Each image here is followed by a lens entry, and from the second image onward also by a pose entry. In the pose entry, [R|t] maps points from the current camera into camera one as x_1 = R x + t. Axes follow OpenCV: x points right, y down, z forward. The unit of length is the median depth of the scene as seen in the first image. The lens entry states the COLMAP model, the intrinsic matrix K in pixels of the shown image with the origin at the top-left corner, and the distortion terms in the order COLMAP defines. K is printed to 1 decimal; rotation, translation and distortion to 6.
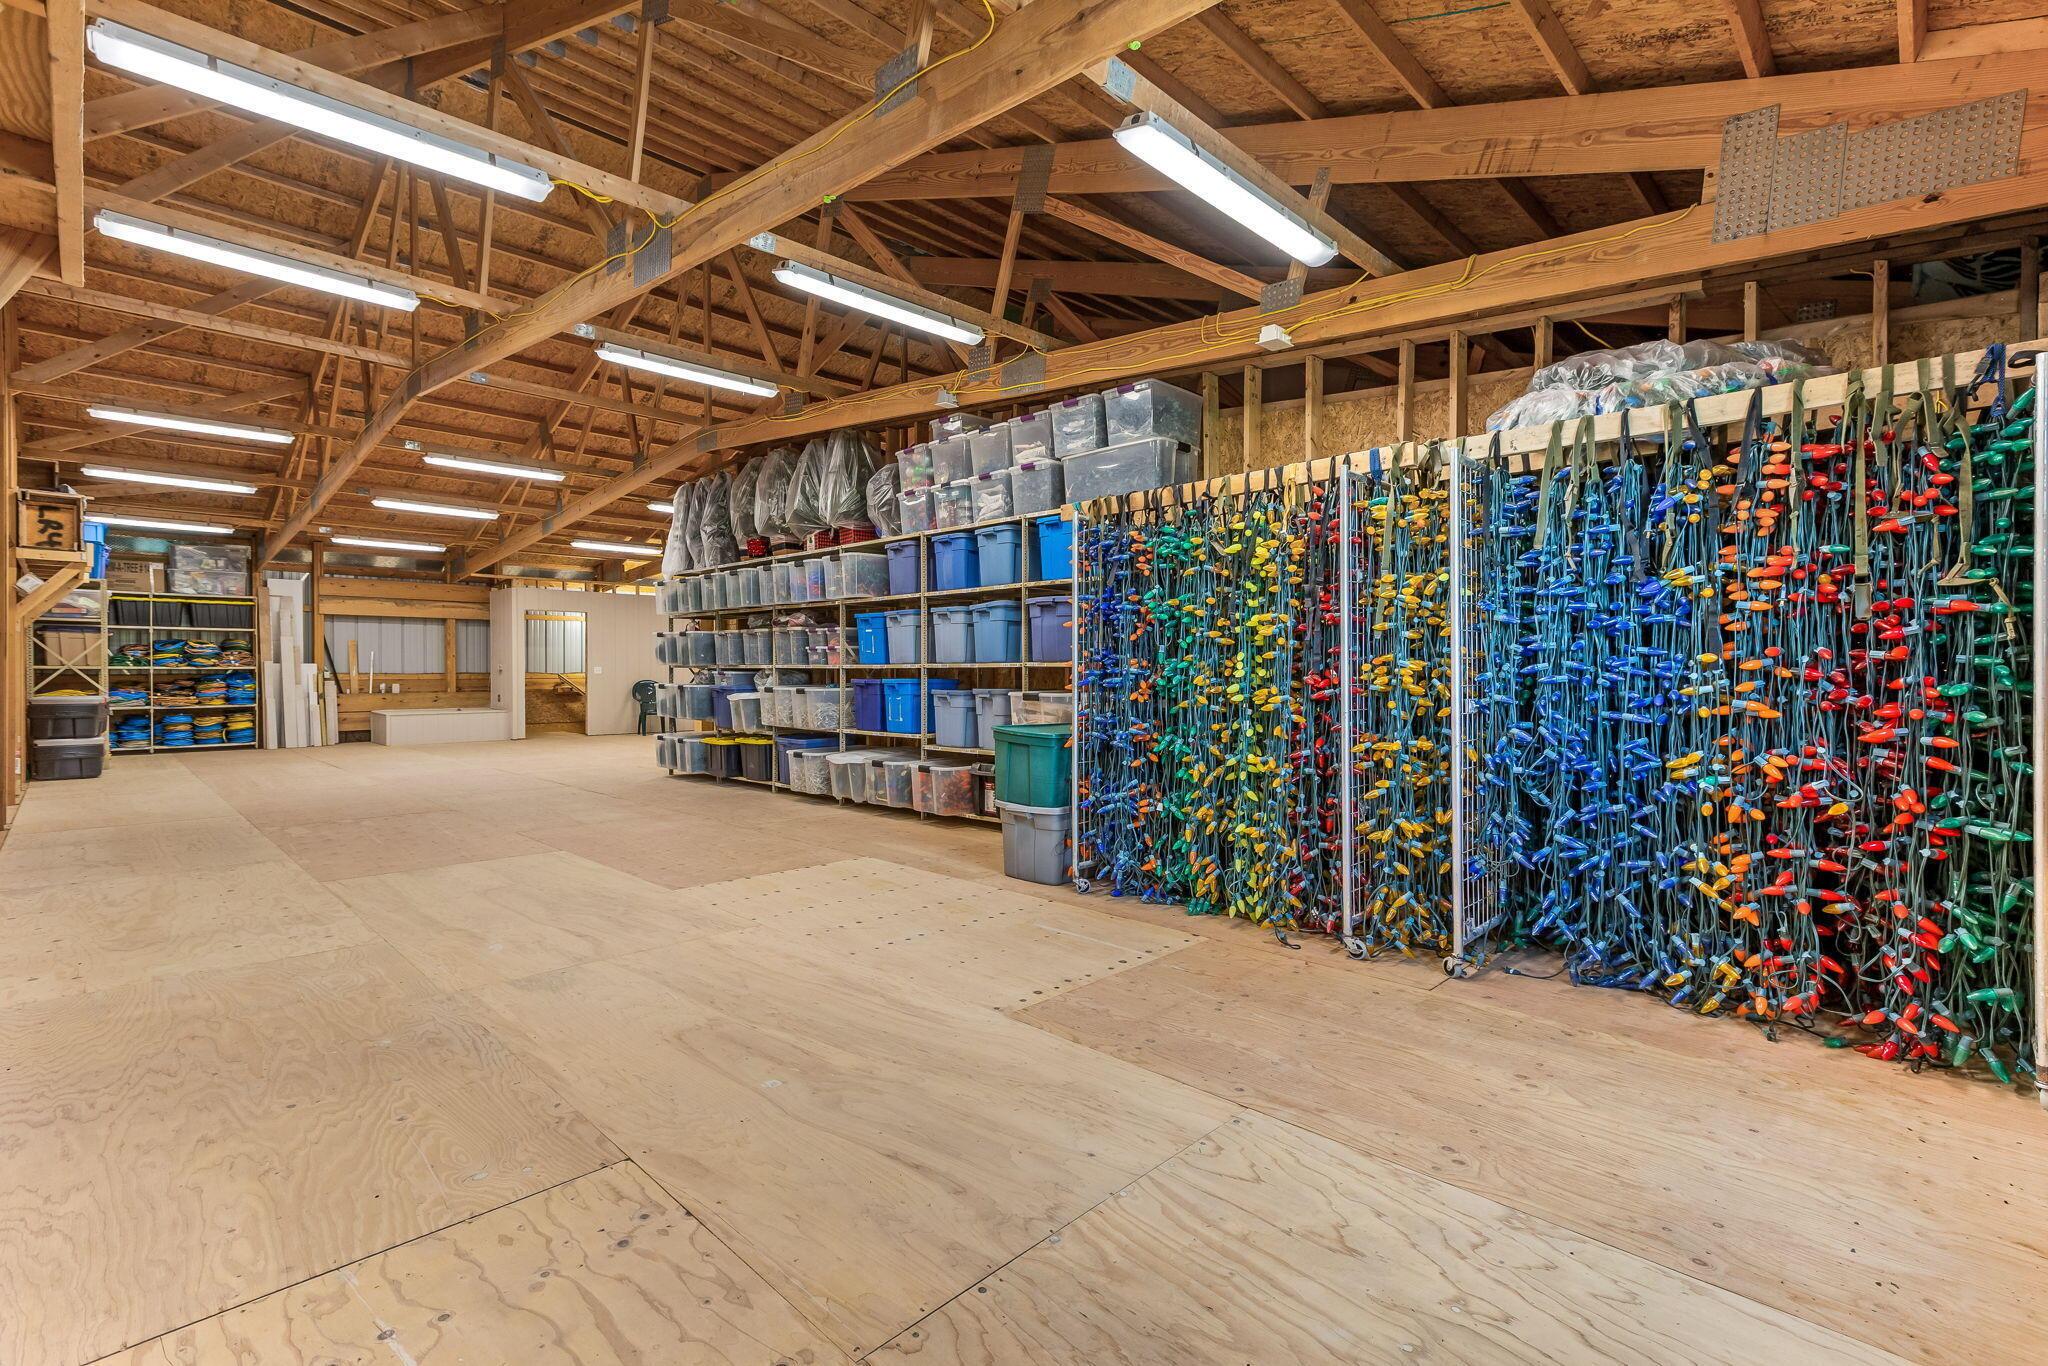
lens RADIAL K [[924.0, 0, 1020.5], [0, 924.0, 672.6], [0, 0, 1]] dist [0.000543, 0.000096]
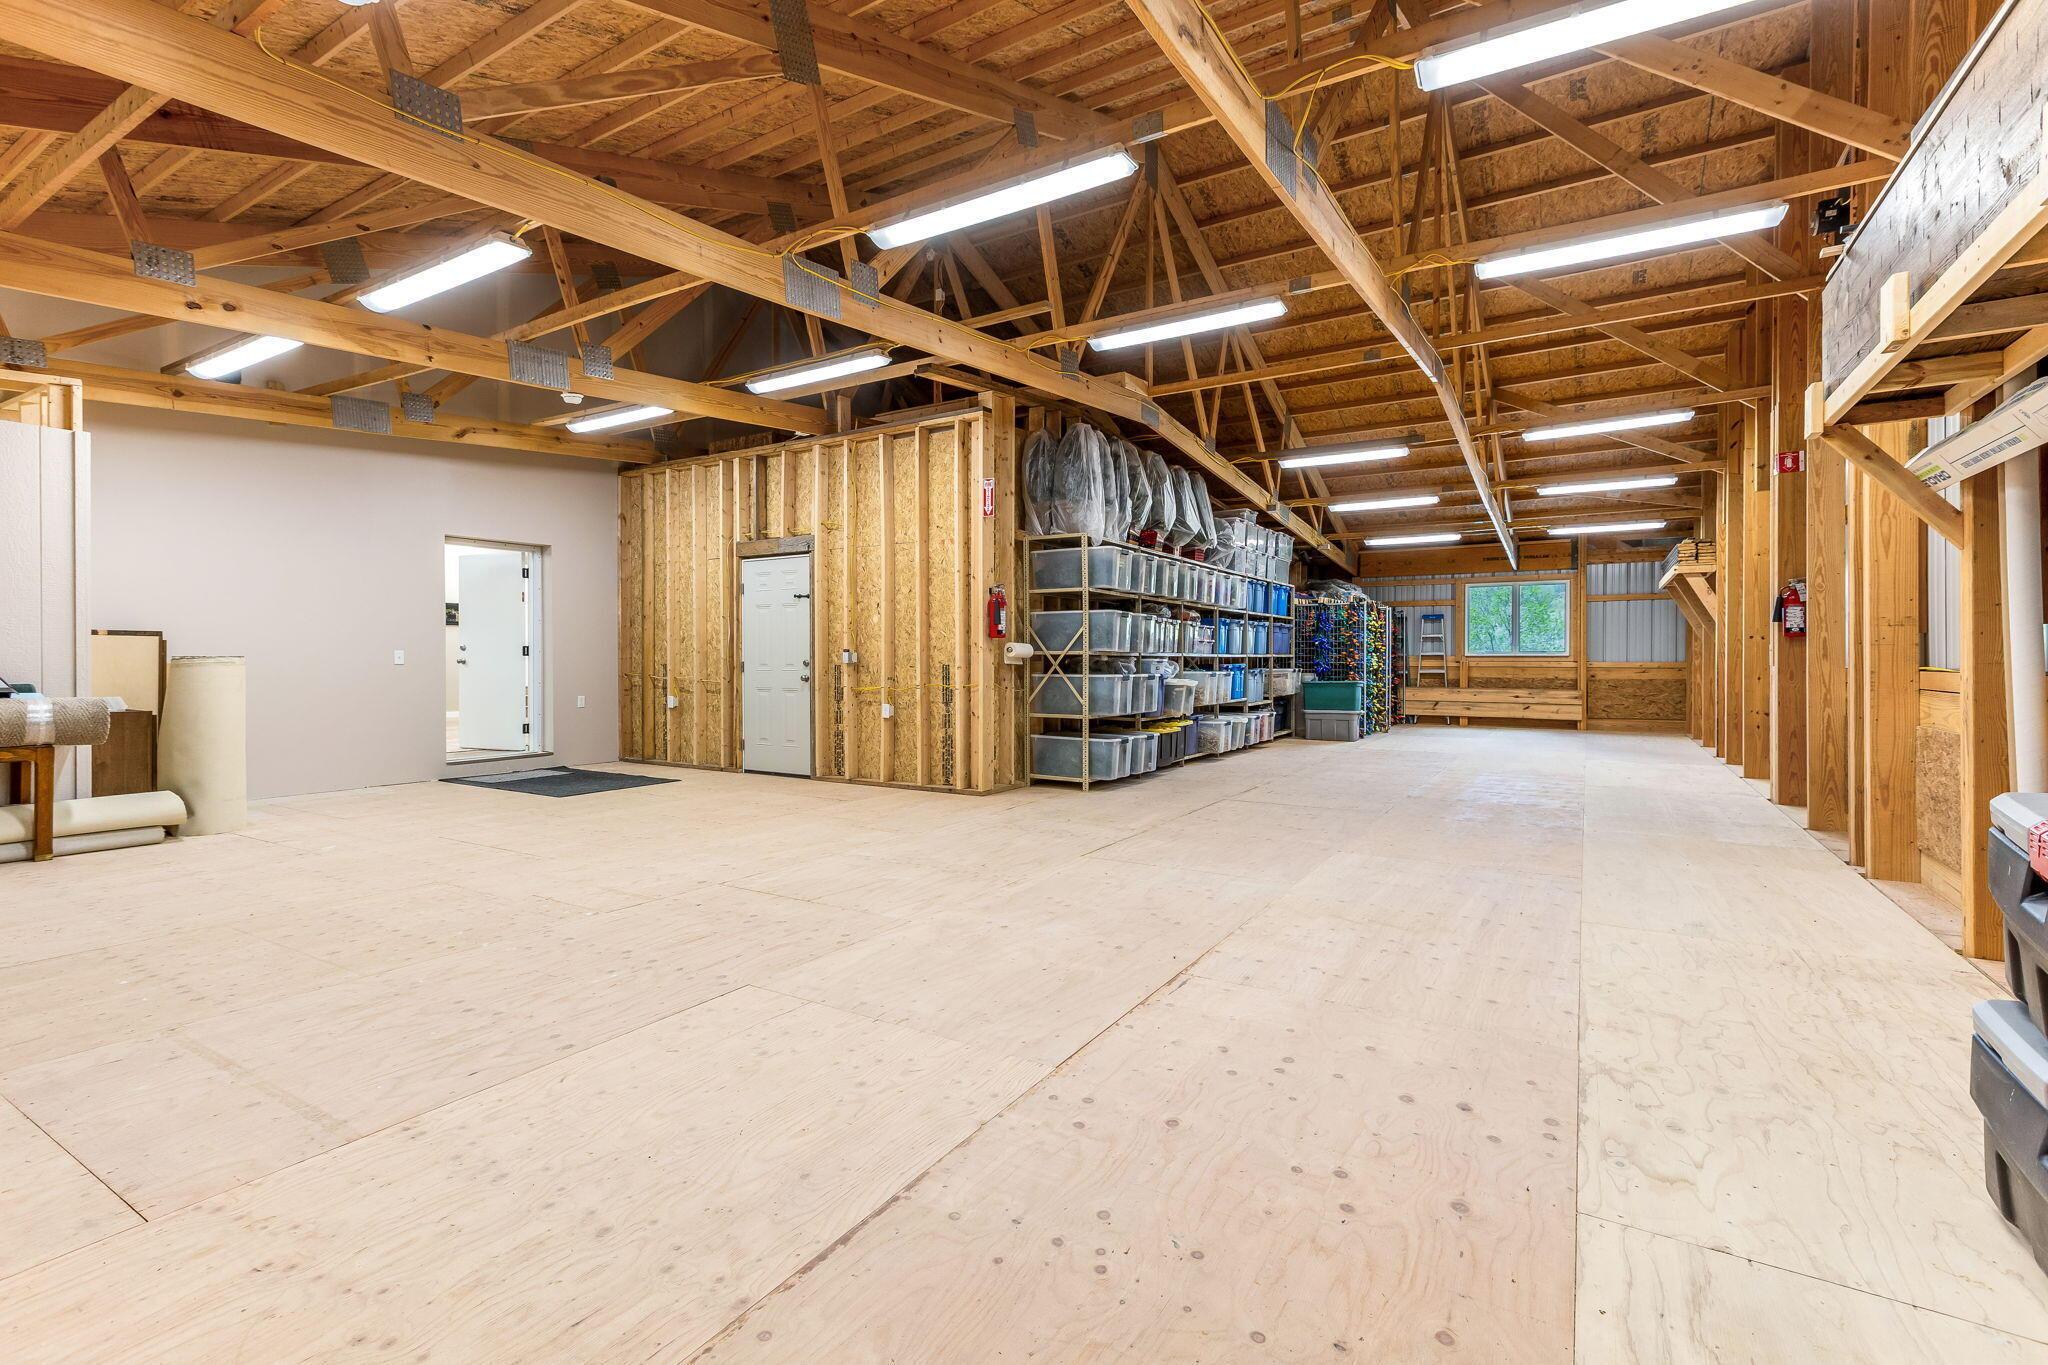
lens RADIAL K [[924.0, 0, 1020.5], [0, 924.0, 672.1], [0, 0, 1]] dist [0.000543, 0.000096]
pose [[-0.230721, -0.006220, 0.973000, -1.671411], [0.005853, 0.999953, 0.007780, 0.007367], [-0.973002, 0.007490, -0.230674, 1.842954]]
